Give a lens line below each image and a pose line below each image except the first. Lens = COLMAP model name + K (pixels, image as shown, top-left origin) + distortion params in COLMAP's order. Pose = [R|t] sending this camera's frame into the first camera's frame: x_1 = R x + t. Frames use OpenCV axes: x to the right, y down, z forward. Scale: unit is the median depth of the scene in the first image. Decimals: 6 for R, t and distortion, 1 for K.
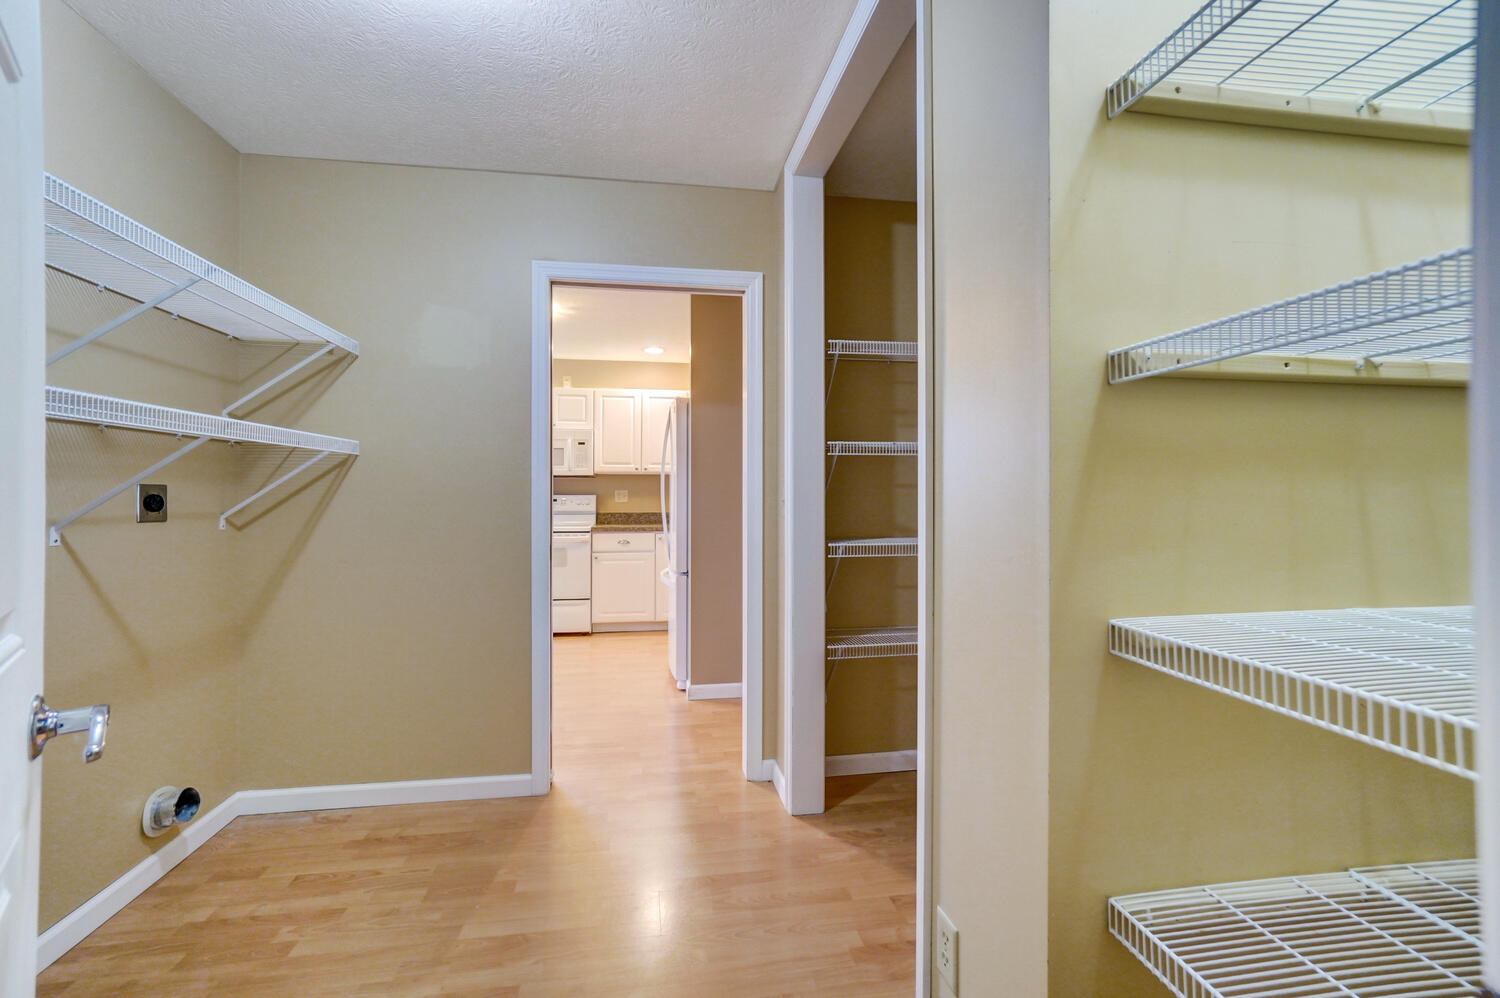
lens RADIAL K [[647.9, 0, 743.8], [0, 647.9, 492.8], [0, 0, 1]] dist [-0.002221, 0.000017]
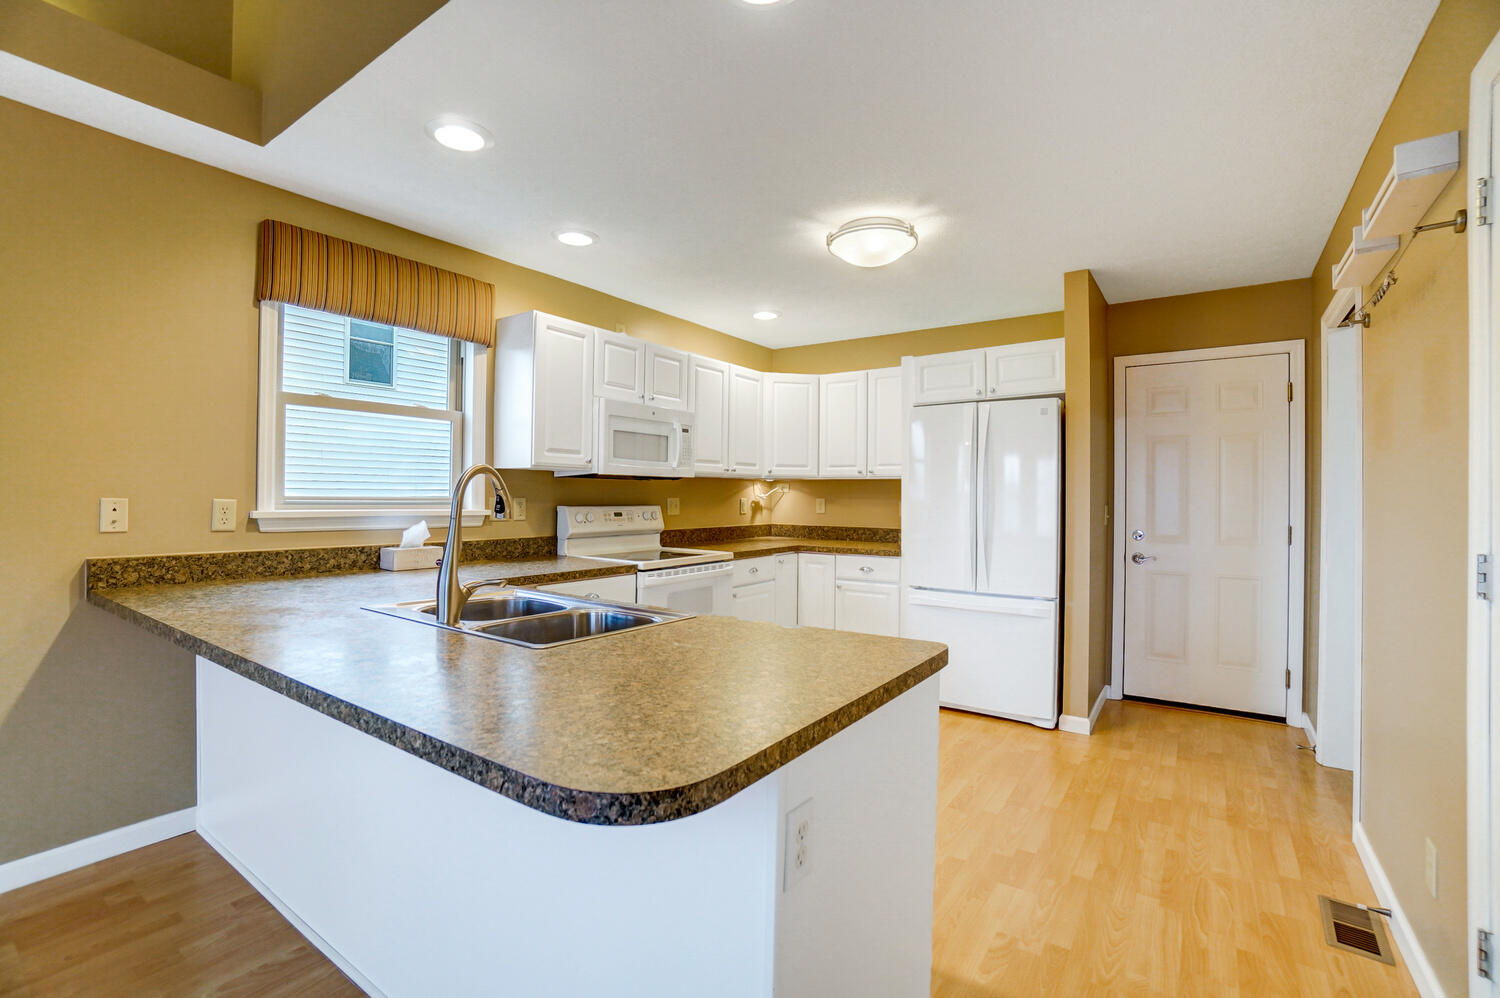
lens RADIAL K [[647.9, 0, 750.4], [0, 647.9, 495.1], [0, 0, 1]] dist [-0.002221, 0.000017]
pose [[0.688684, 0.003286, 0.725055, -0.703713], [-0.001258, 0.999994, -0.003338, -0.005952], [-0.725061, 0.001387, 0.688683, 0.473736]]
